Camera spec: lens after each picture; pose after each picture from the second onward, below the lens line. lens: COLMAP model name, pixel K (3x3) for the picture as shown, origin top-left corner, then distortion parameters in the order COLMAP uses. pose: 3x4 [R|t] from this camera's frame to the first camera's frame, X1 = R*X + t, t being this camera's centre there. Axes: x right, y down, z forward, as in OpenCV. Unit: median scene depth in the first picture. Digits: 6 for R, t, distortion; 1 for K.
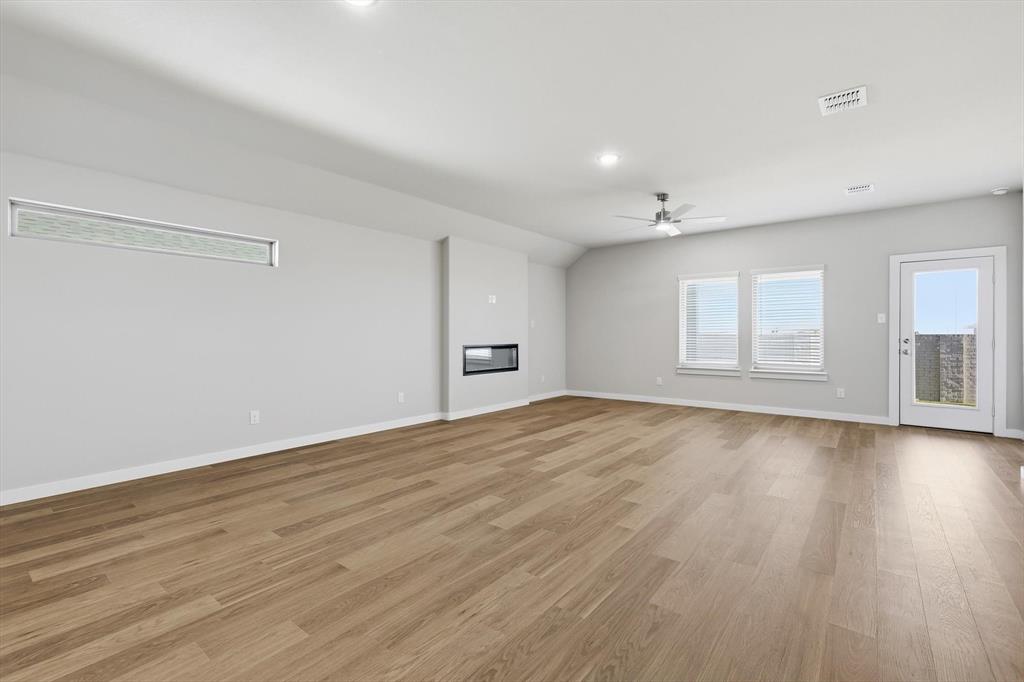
lens RADIAL K [[456.8, 0, 520.8], [0, 456.8, 340.0], [0, 0, 1]] dist [0.003398, 0.000201]
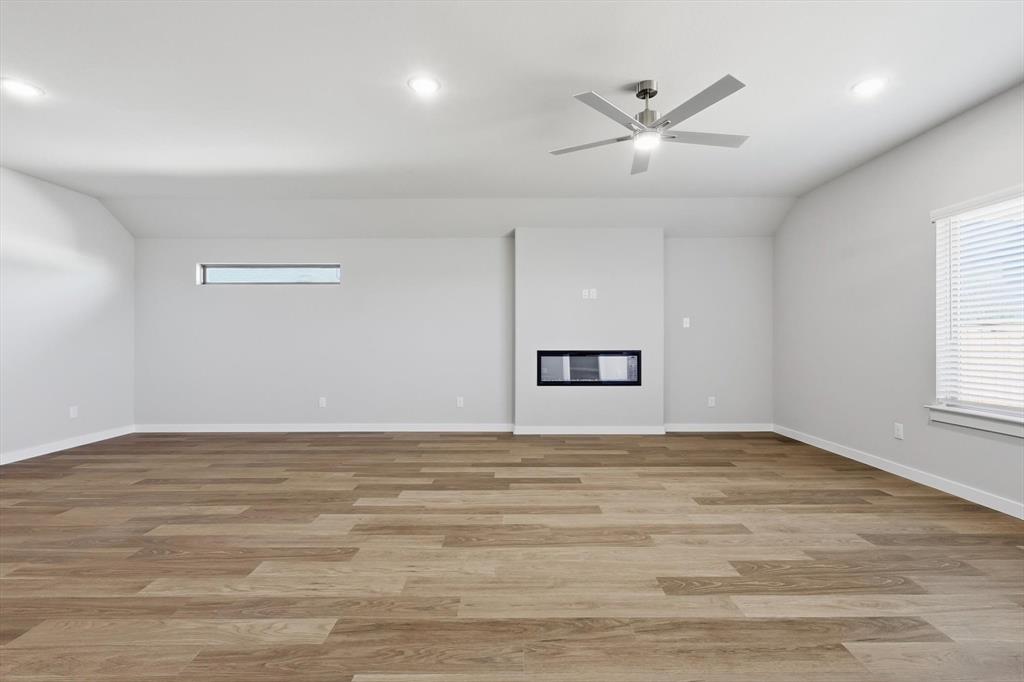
lens RADIAL K [[456.8, 0, 518.9], [0, 456.8, 339.9], [0, 0, 1]] dist [0.003398, 0.000201]
pose [[0.613138, 0.002347, -0.789973, 0.858970], [-0.008591, 0.999956, -0.003697, -0.007712], [0.789929, 0.009053, 0.613131, 0.709862]]
